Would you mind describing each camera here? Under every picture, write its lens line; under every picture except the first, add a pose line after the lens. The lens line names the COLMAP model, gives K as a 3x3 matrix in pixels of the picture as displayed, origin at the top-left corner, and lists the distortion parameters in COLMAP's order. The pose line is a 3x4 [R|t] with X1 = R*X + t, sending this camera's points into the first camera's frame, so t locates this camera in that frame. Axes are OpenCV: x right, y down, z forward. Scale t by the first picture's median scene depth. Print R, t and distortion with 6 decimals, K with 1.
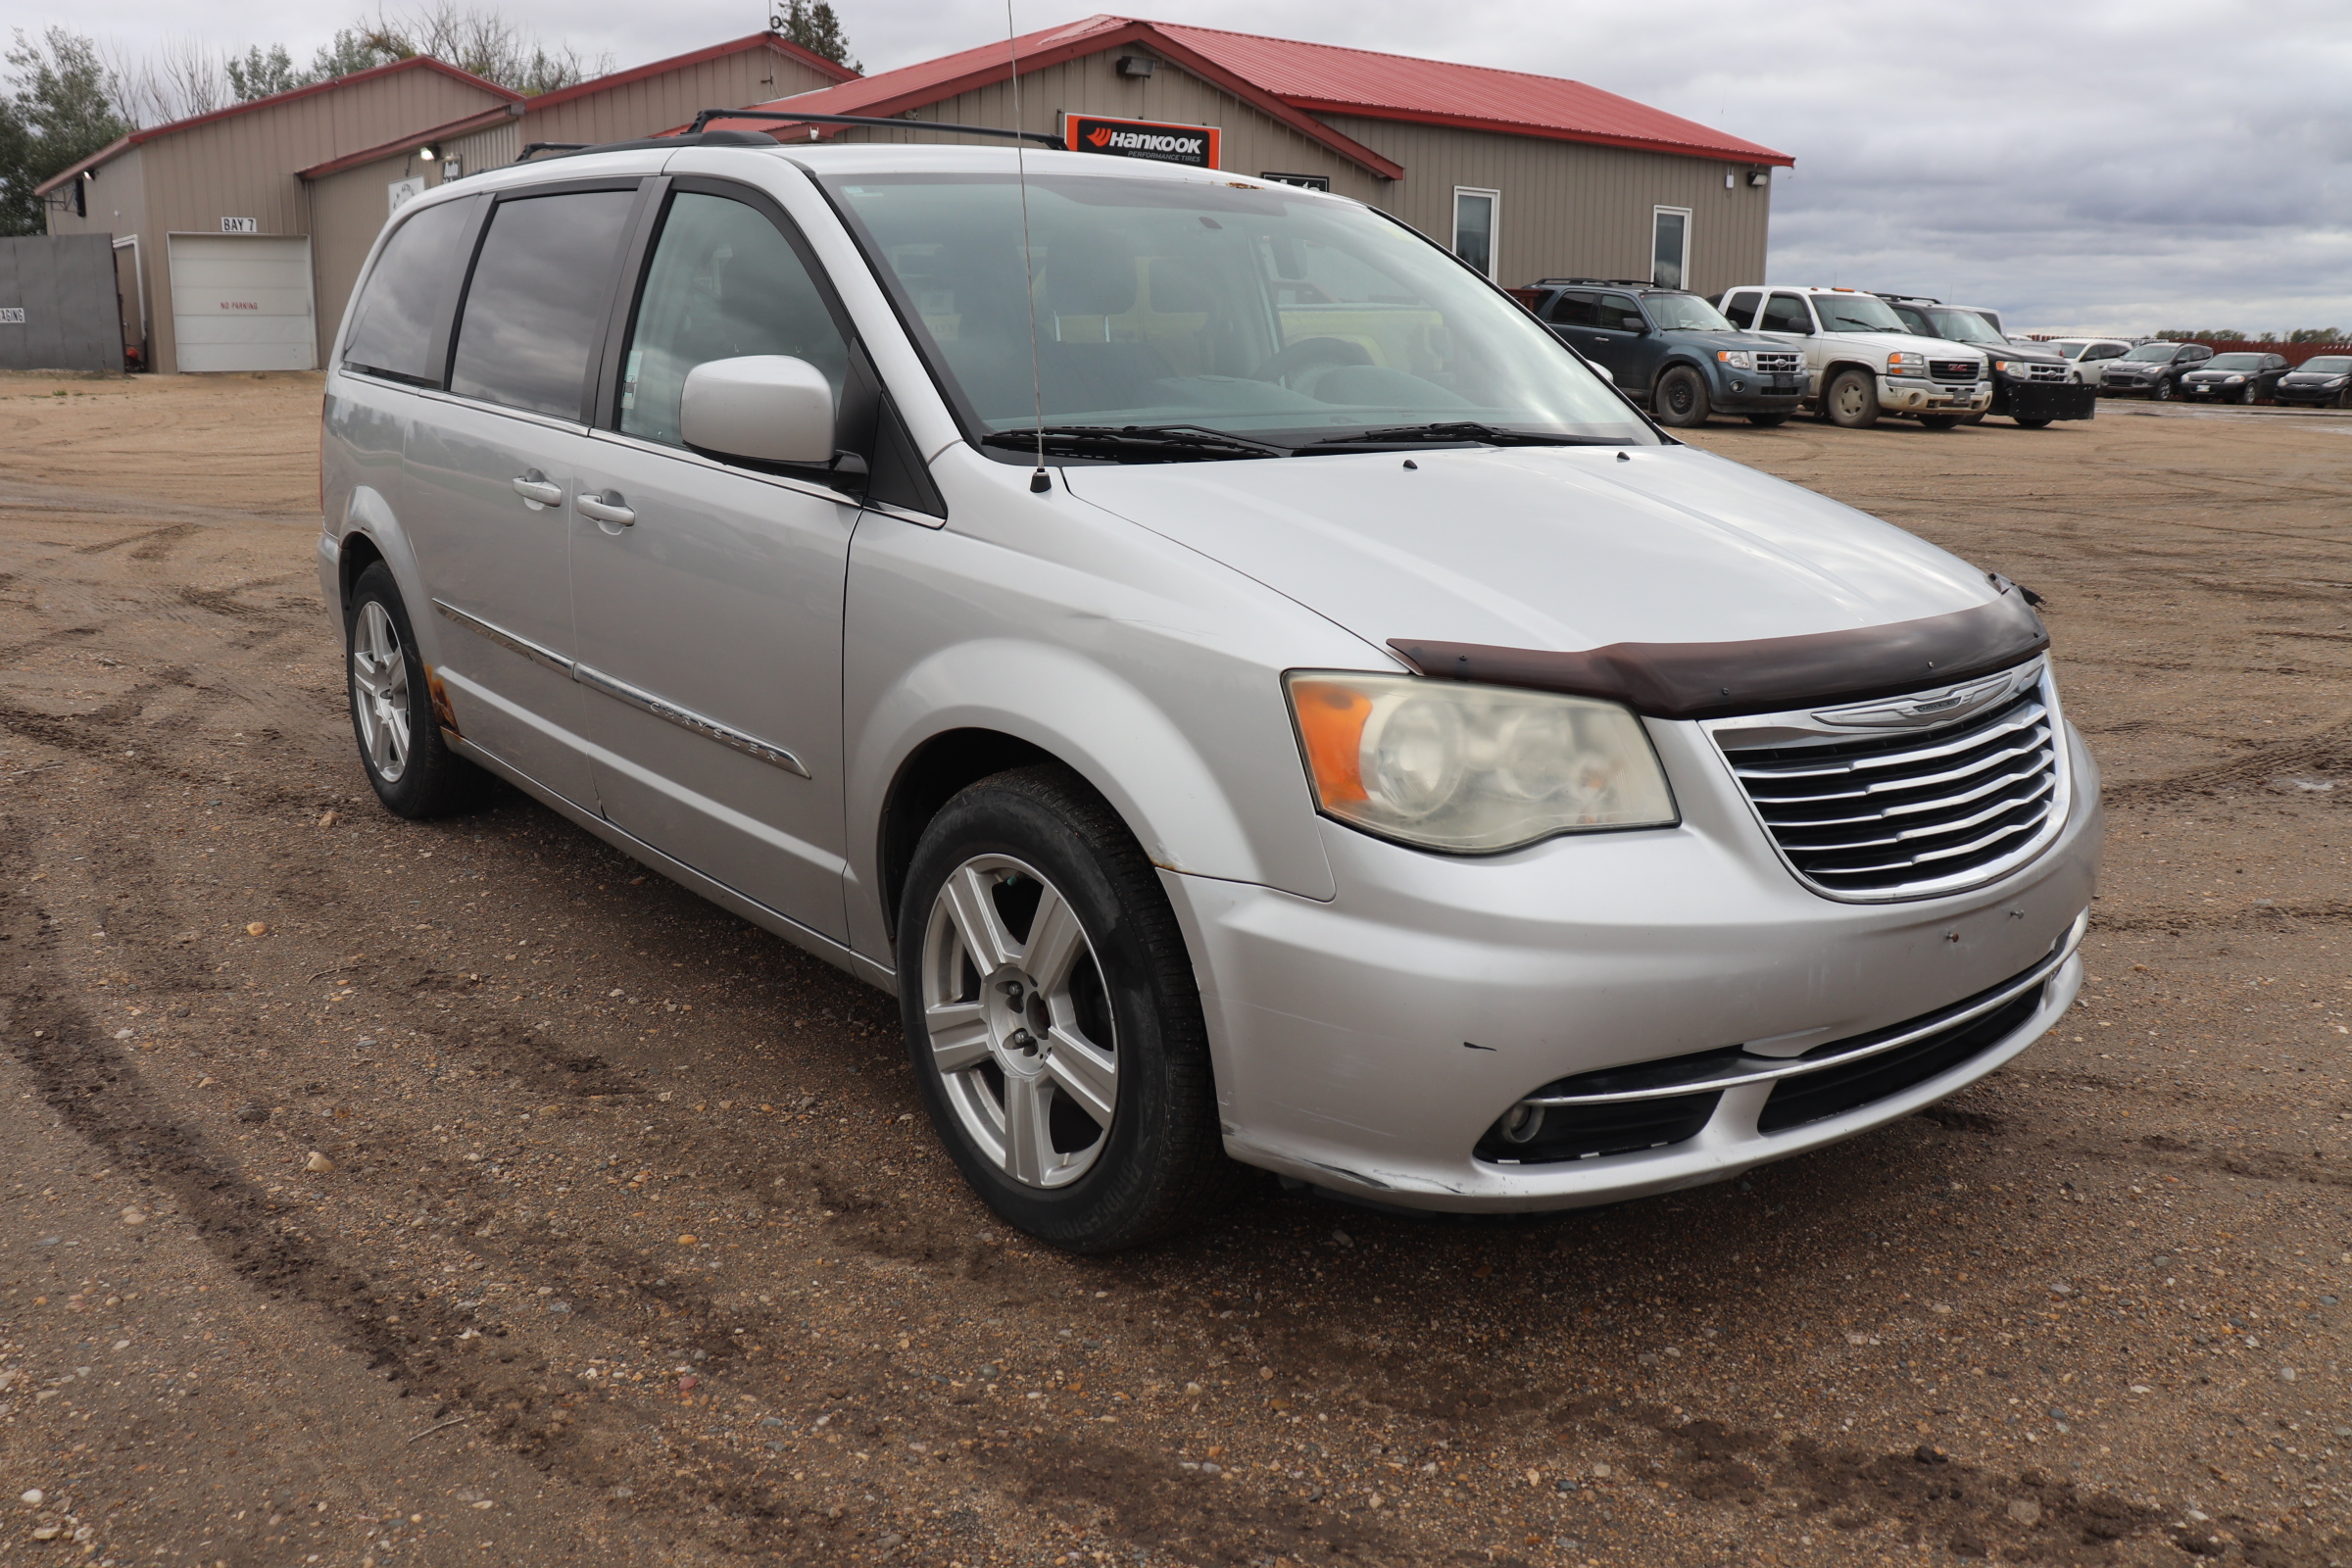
lens RADIAL K [[1927.4, 0, 1182.2], [0, 1927.4, 787.9], [0, 0, 1]] dist [-0.170137, 0.156918]
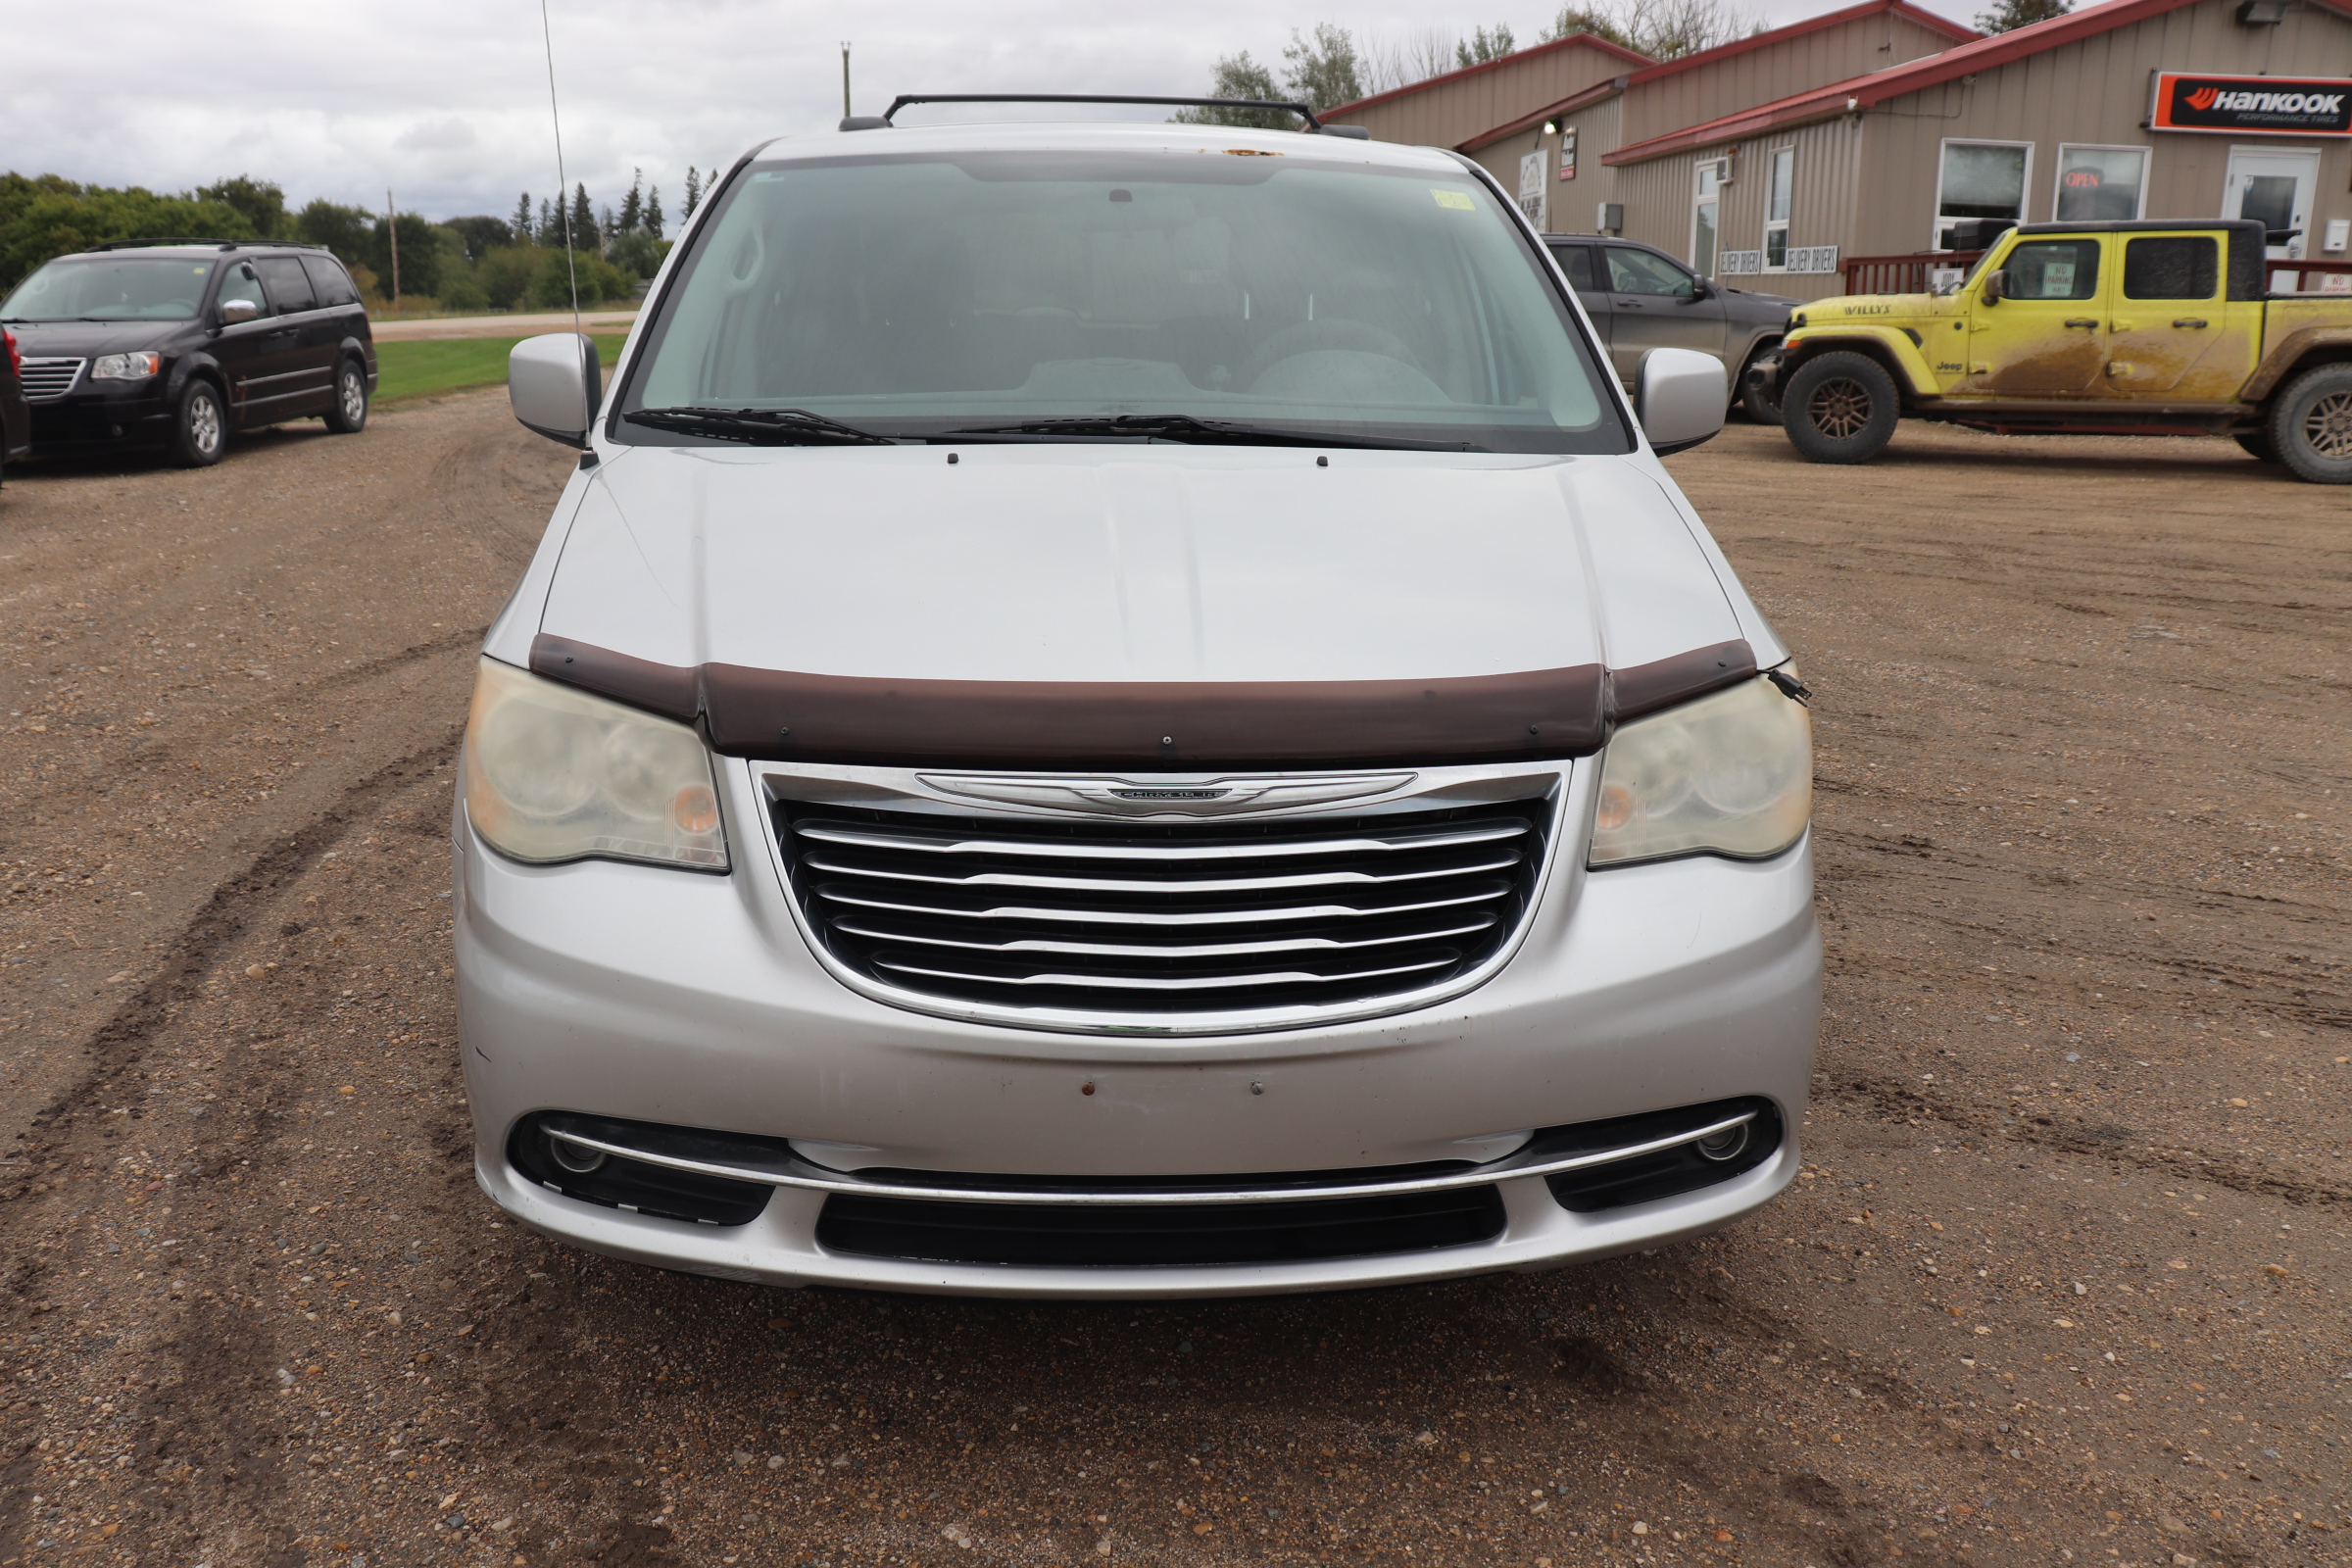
lens RADIAL K [[1927.4, 0, 1182.2], [0, 1927.4, 787.9], [0, 0, 1]] dist [-0.170137, 0.156918]
pose [[0.816511, 0.146804, -0.558353, 0.767531], [-0.139398, 0.988647, 0.056089, -0.082516], [0.560248, 0.032036, 0.827705, 0.318836]]
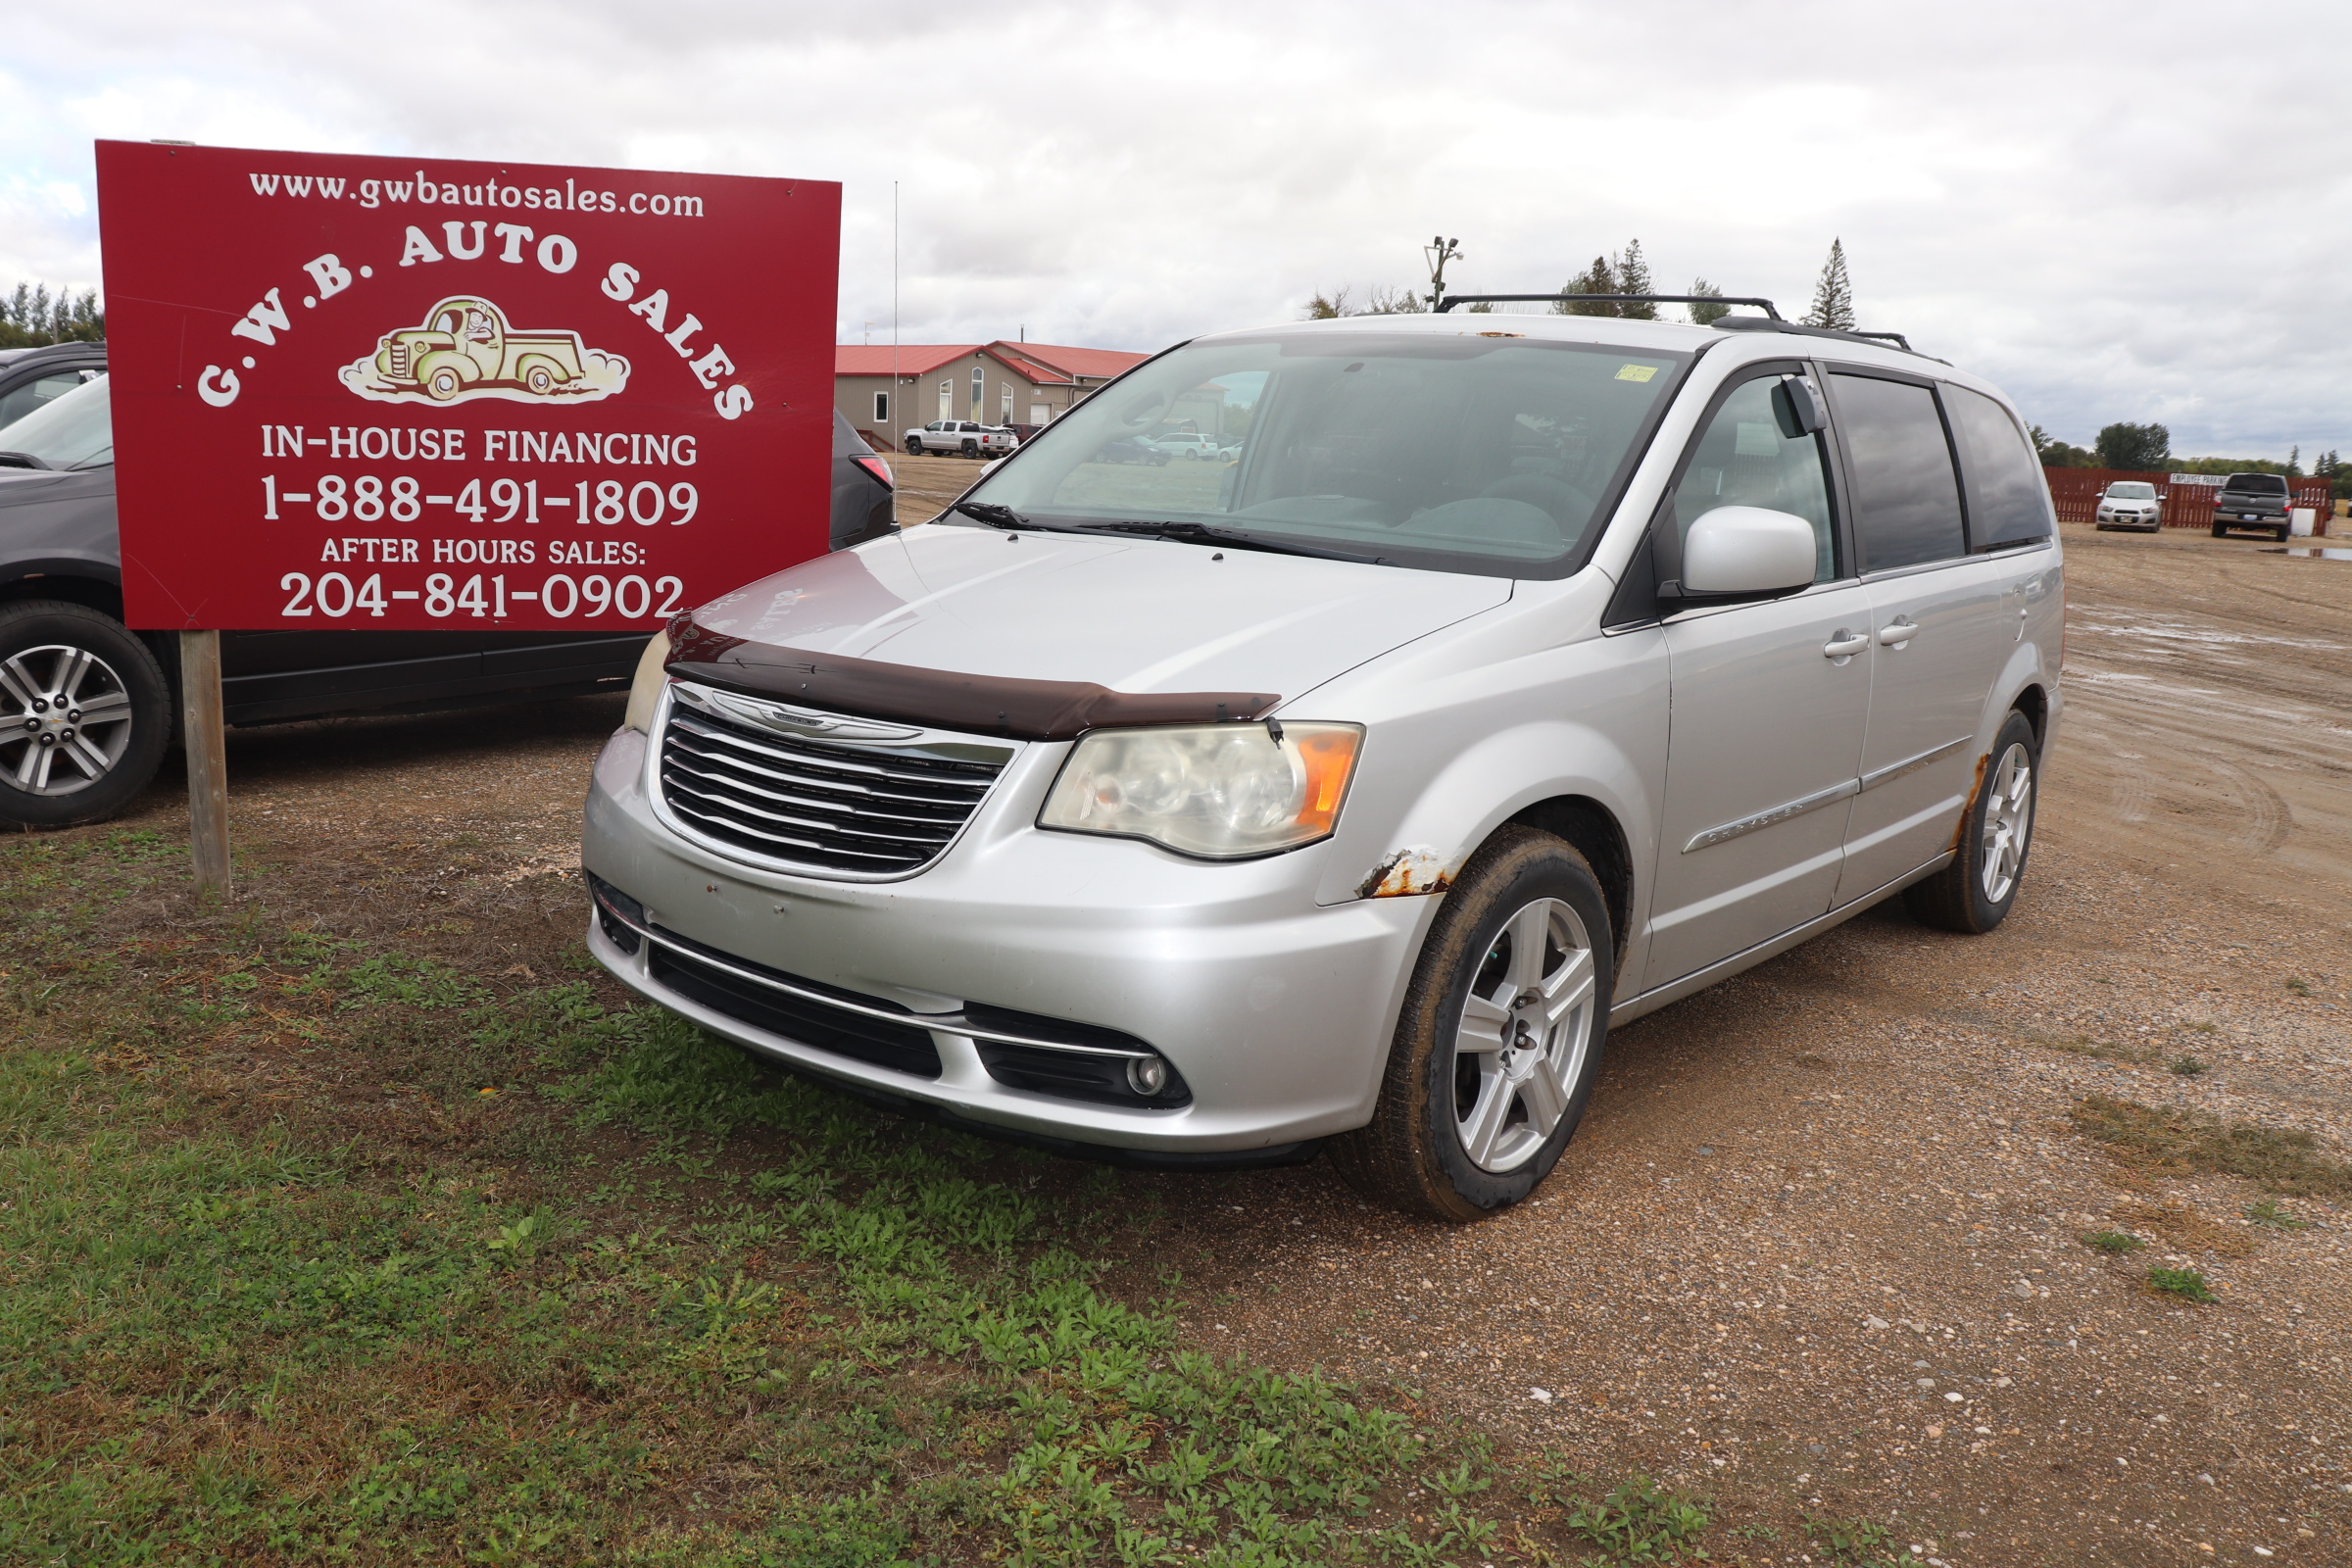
lens RADIAL K [[1927.4, 0, 1182.2], [0, 1927.4, 787.9], [0, 0, 1]] dist [-0.170137, 0.156918]
pose [[0.256526, 0.175367, -0.950495, 1.486867], [-0.281943, 0.954210, 0.099960, -0.176038], [0.924501, 0.242343, 0.294224, 0.794097]]
